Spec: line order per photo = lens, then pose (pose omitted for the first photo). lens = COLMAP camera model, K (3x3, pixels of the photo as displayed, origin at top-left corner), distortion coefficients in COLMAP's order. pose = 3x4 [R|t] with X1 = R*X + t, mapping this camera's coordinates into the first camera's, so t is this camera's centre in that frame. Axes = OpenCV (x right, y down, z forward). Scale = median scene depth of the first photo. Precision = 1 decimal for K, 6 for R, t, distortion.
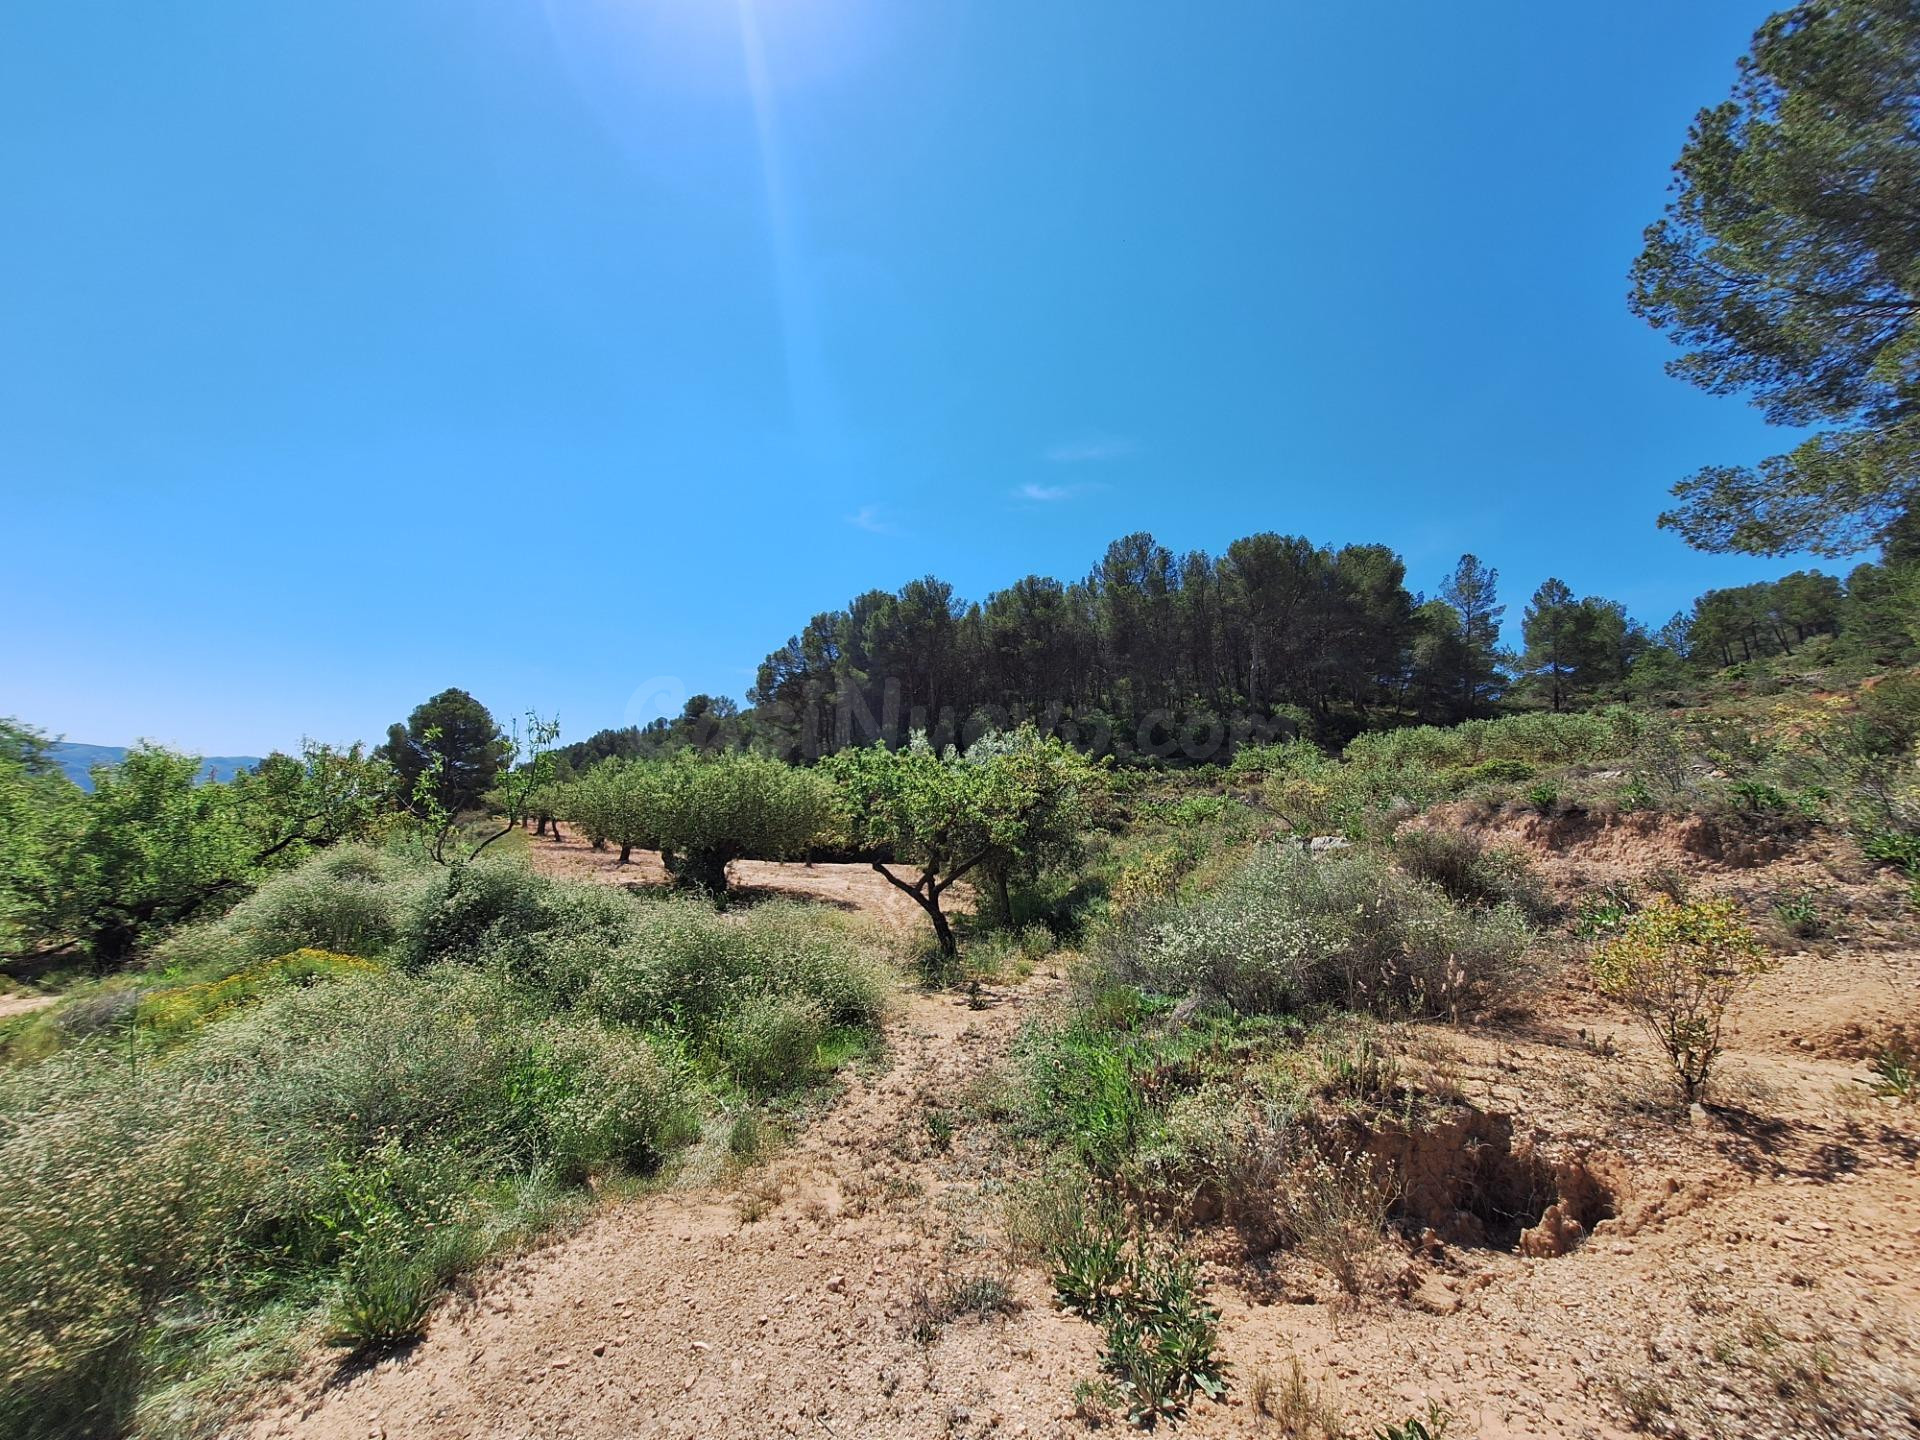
lens RADIAL K [[758.4, 0, 952.3], [0, 758.4, 728.6], [0, 0, 1]] dist [0.002265, 0.000704]
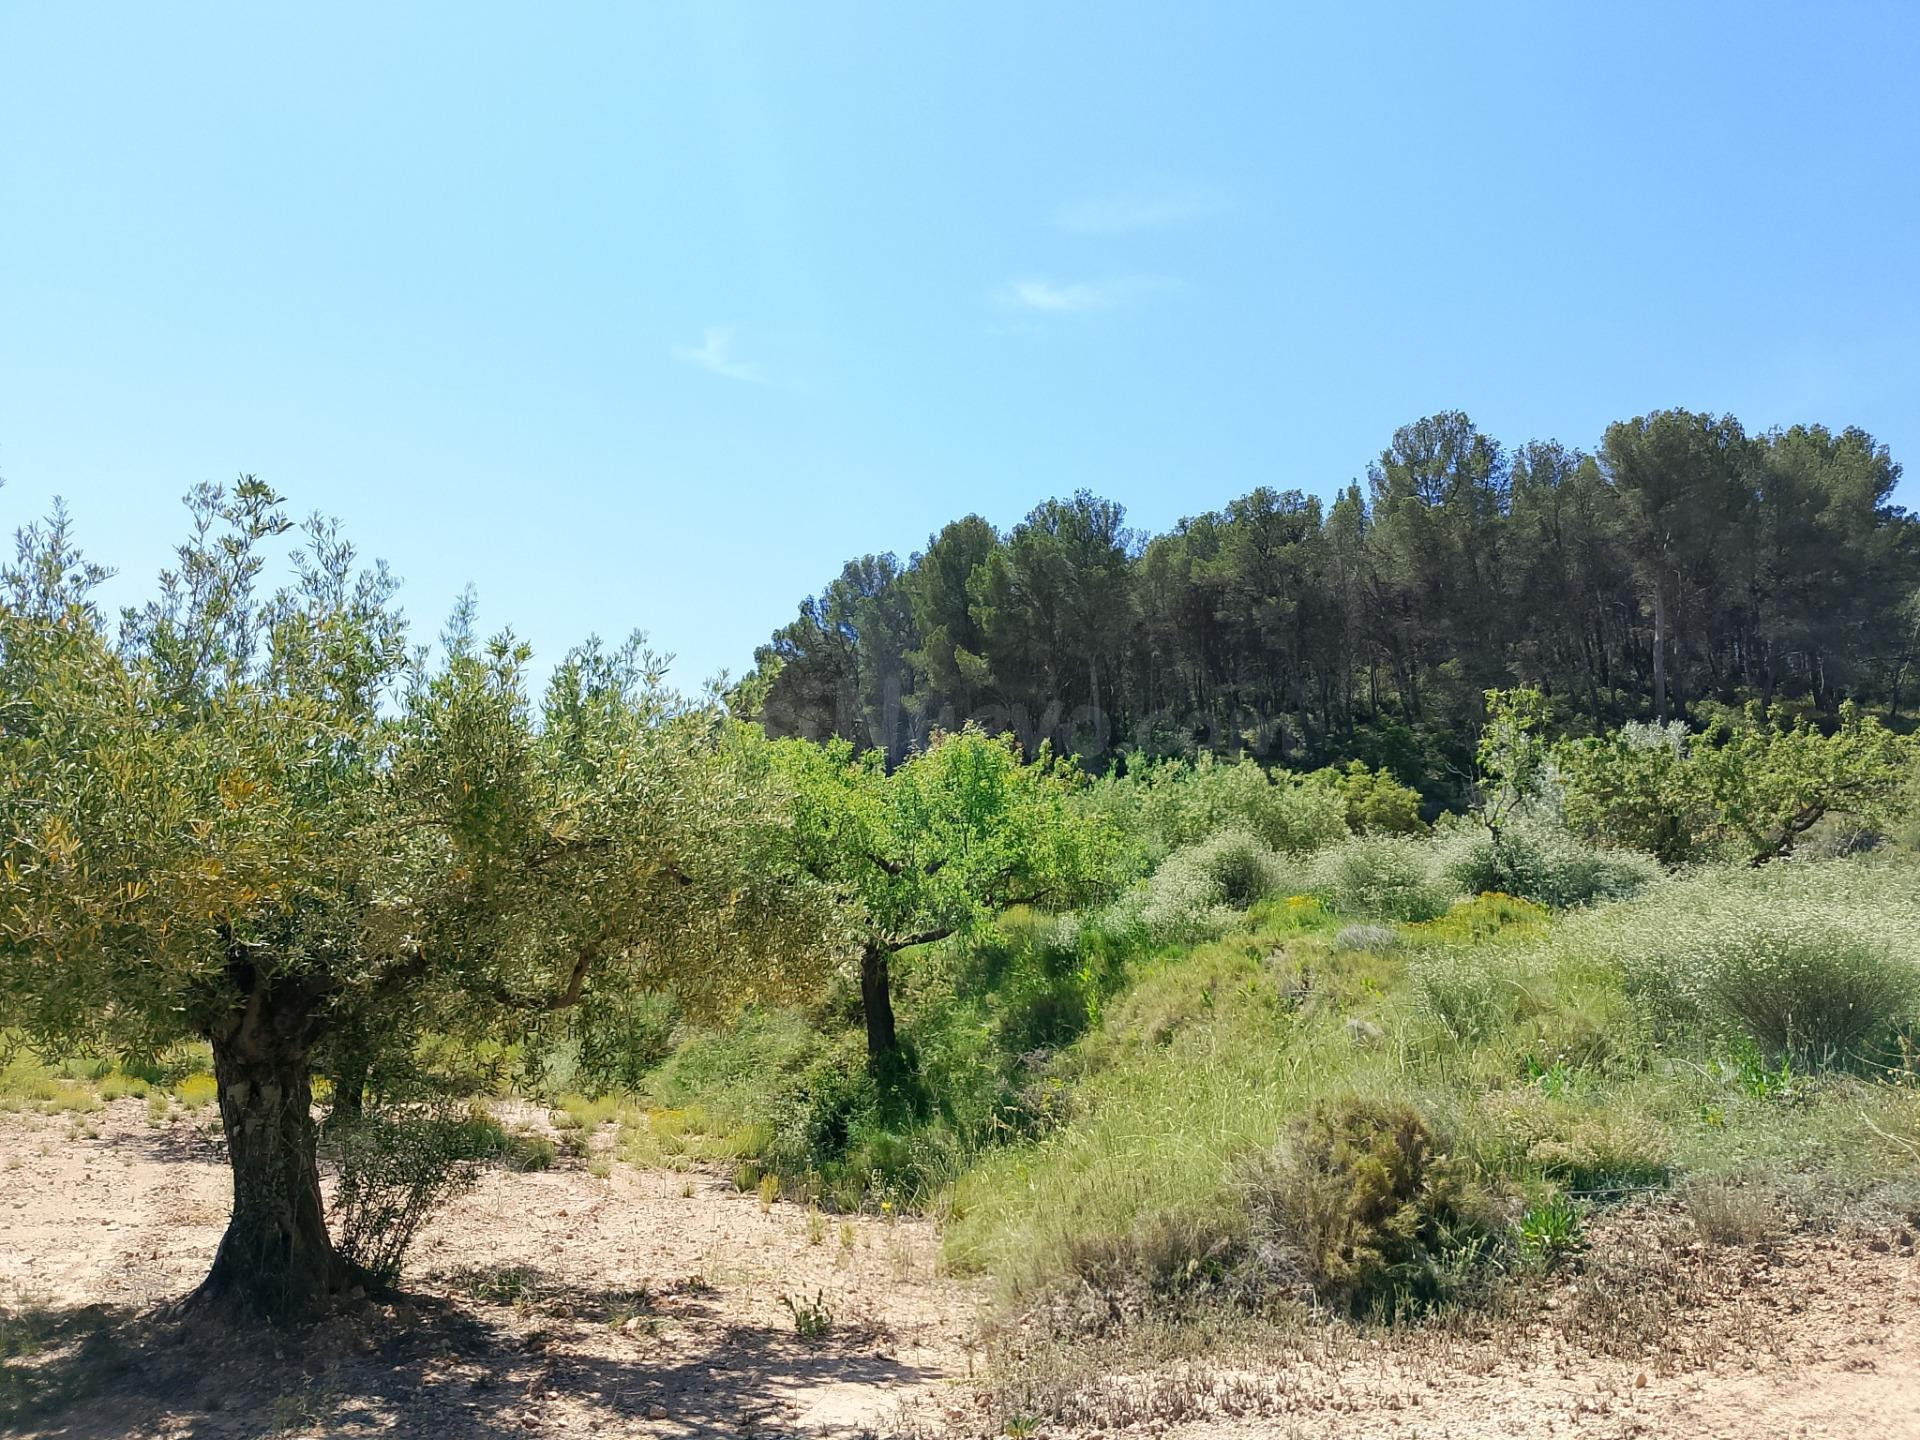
lens RADIAL K [[1453.2, 0, 960.0], [0, 1453.2, 720.0], [0, 0, 1]] dist [0.101023, -0.173678]
pose [[0.999468, -0.015498, 0.028689, -0.611528], [0.016449, 0.999312, -0.033230, 0.036896], [-0.028154, 0.033684, 0.999036, -0.405322]]
